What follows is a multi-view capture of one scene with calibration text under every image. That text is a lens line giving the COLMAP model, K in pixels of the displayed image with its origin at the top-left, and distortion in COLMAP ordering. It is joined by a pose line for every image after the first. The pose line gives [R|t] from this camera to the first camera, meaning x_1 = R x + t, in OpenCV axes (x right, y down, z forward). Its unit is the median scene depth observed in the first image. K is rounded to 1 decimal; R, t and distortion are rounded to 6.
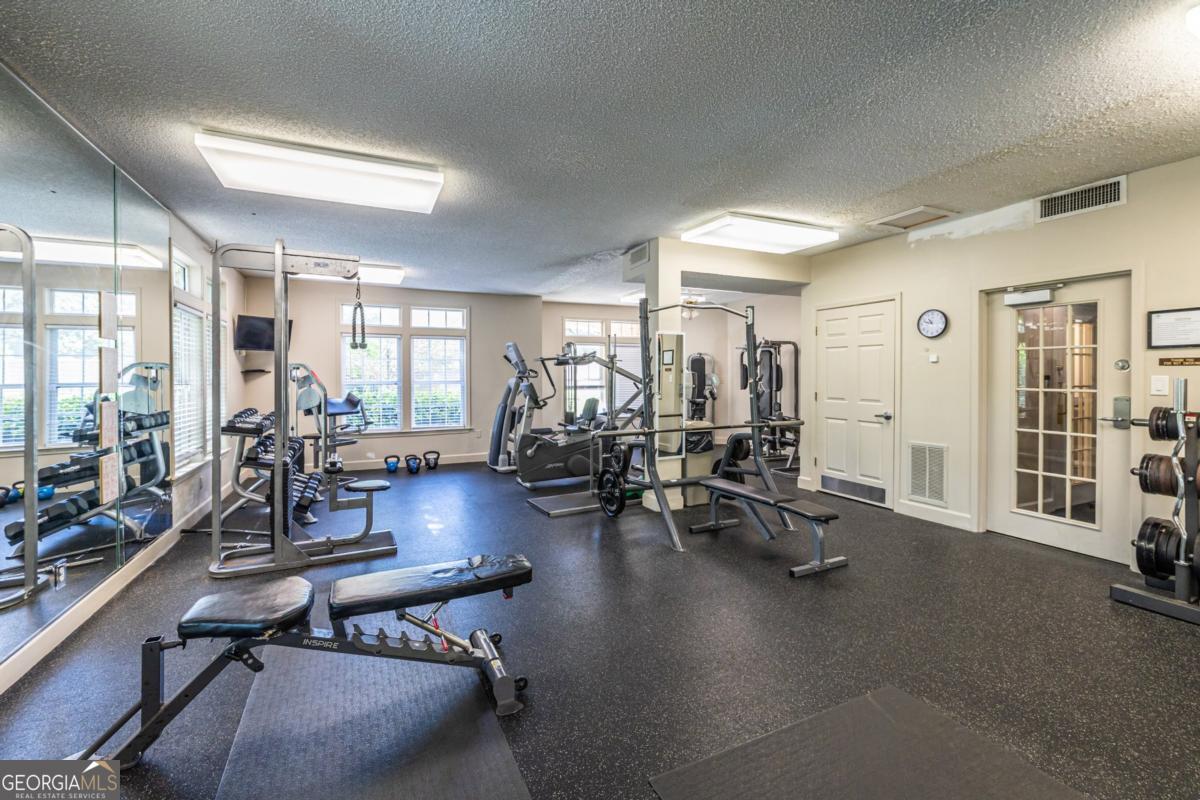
lens RADIAL K [[509.7, 0, 594.9], [0, 509.7, 382.7], [0, 0, 1]] dist [0.000524, 0.000201]
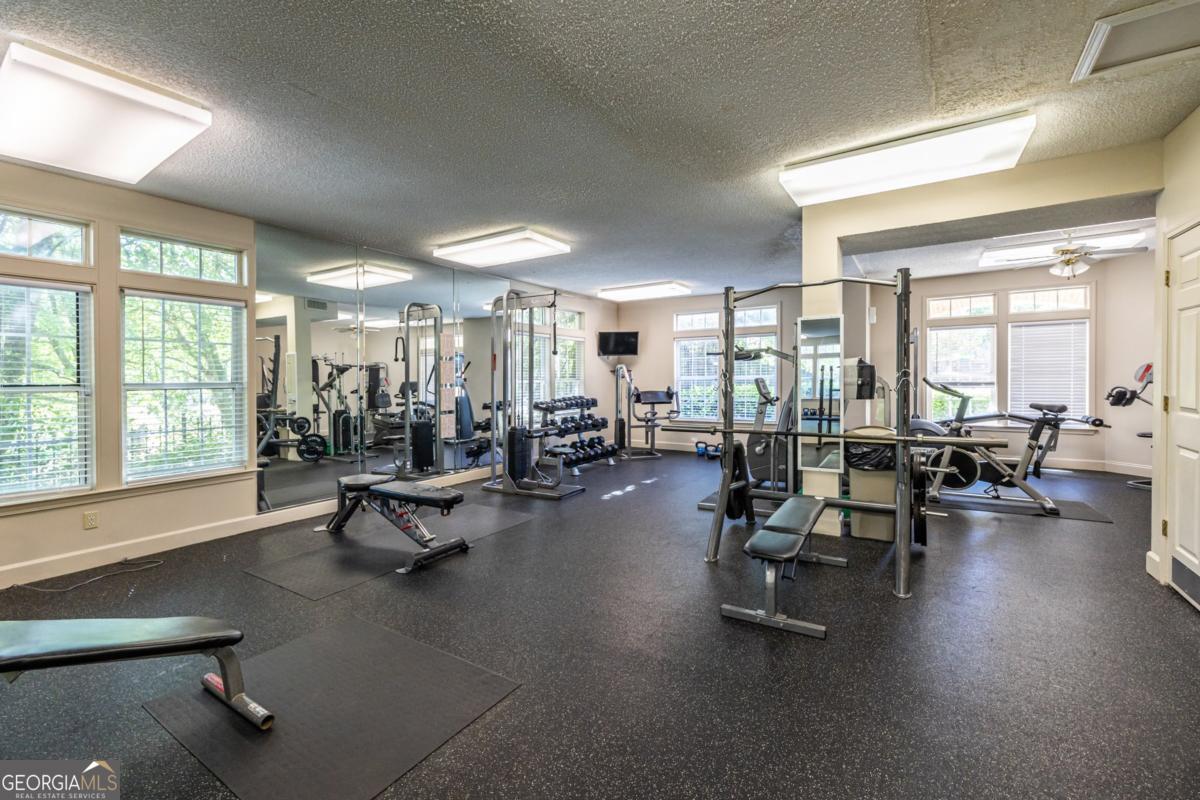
lens RADIAL K [[509.7, 0, 594.9], [0, 509.7, 382.7], [0, 0, 1]] dist [0.000524, 0.000201]
pose [[0.534824, 0.006580, -0.844938, 0.632924], [0.000866, 0.999965, 0.008335, 0.000048], [0.844963, -0.005189, 0.534799, 0.251763]]
